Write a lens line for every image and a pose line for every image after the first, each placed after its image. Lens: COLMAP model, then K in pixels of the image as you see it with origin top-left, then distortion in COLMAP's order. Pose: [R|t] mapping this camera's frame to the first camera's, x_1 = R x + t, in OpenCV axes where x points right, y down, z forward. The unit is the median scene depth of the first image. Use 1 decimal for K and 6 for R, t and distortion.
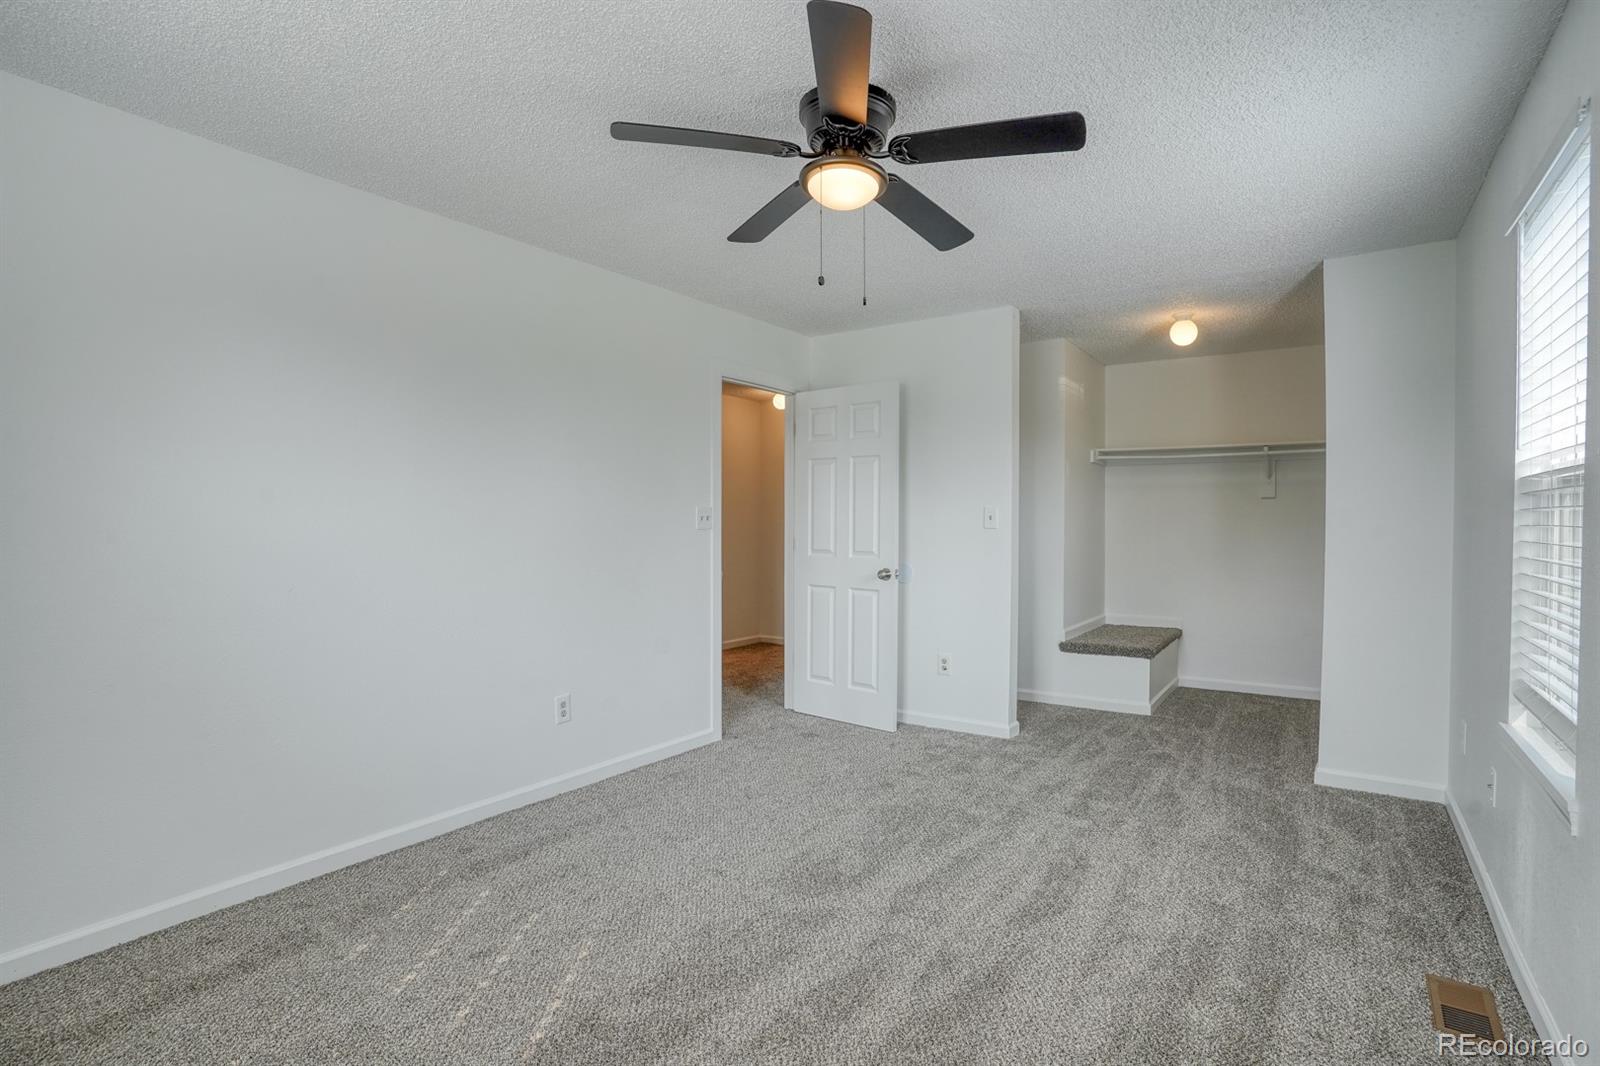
lens RADIAL K [[805.7, 0, 800.0], [0, 805.7, 533.0], [0, 0, 1]] dist [-0.074435, 0.035043]
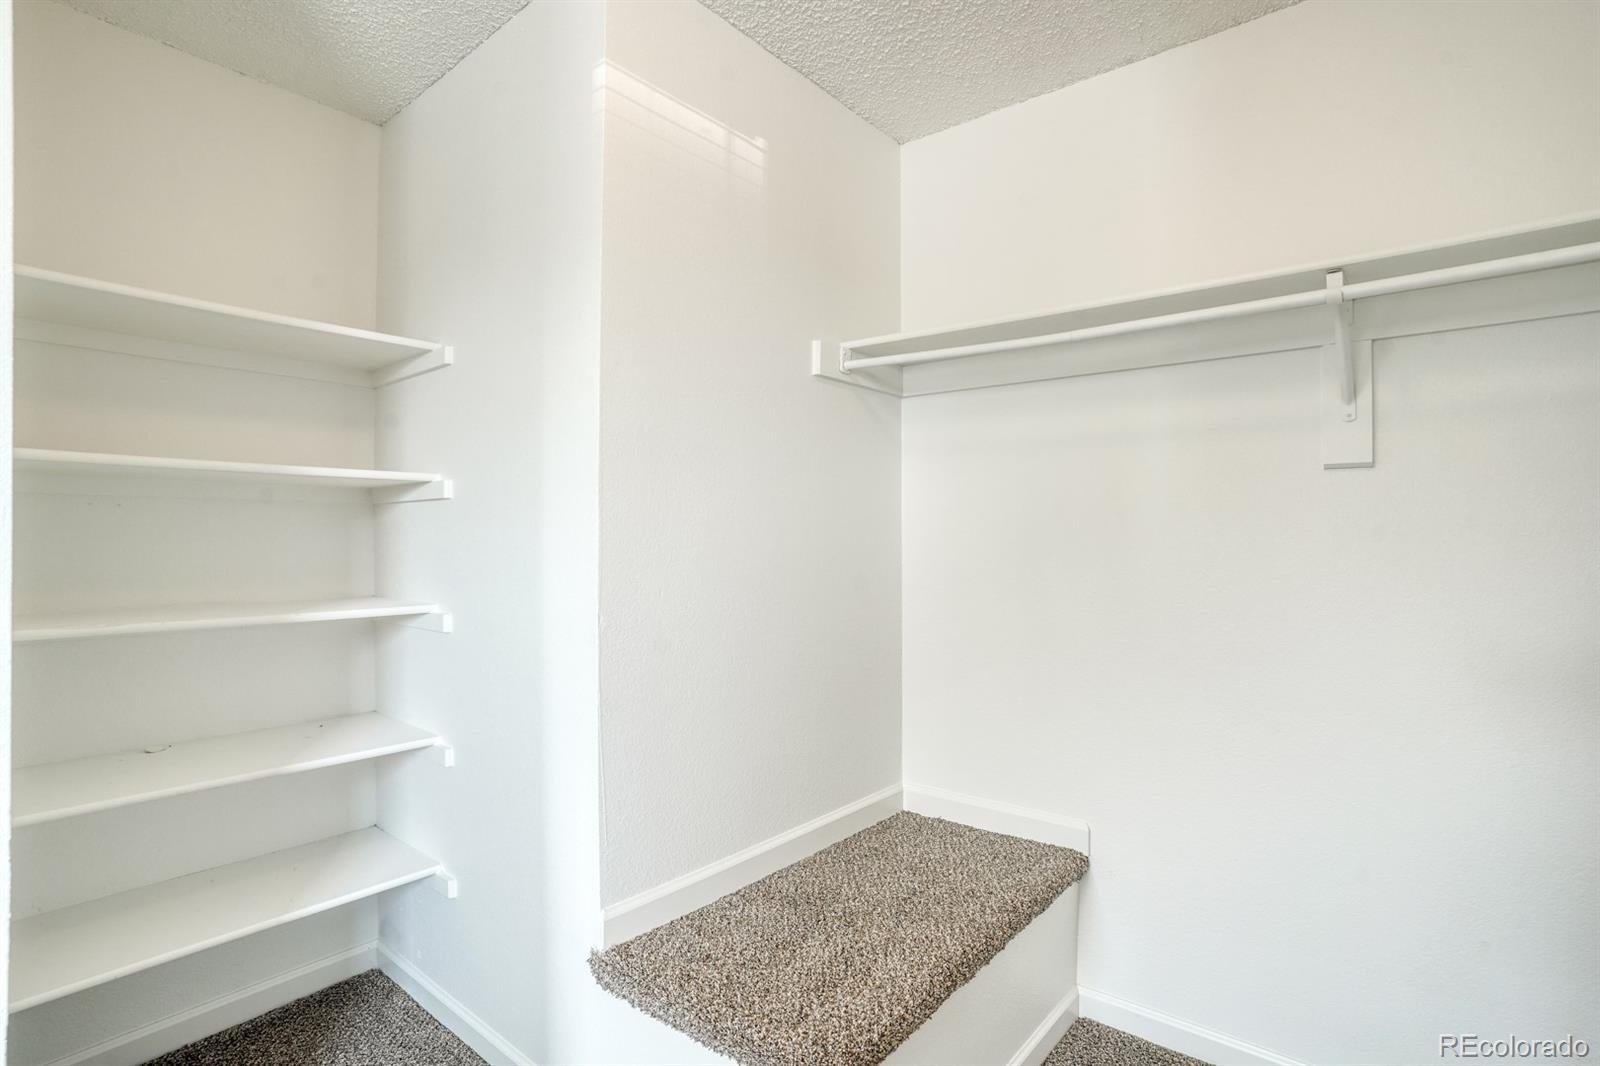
lens RADIAL K [[805.7, 0, 800.0], [0, 805.7, 533.0], [0, 0, 1]] dist [-0.074435, 0.035043]
pose [[0.996103, 0.001856, -0.088177, 0.365890], [-0.004294, 0.999613, -0.027470, -0.008405], [0.088092, 0.027742, 0.995726, 0.608256]]
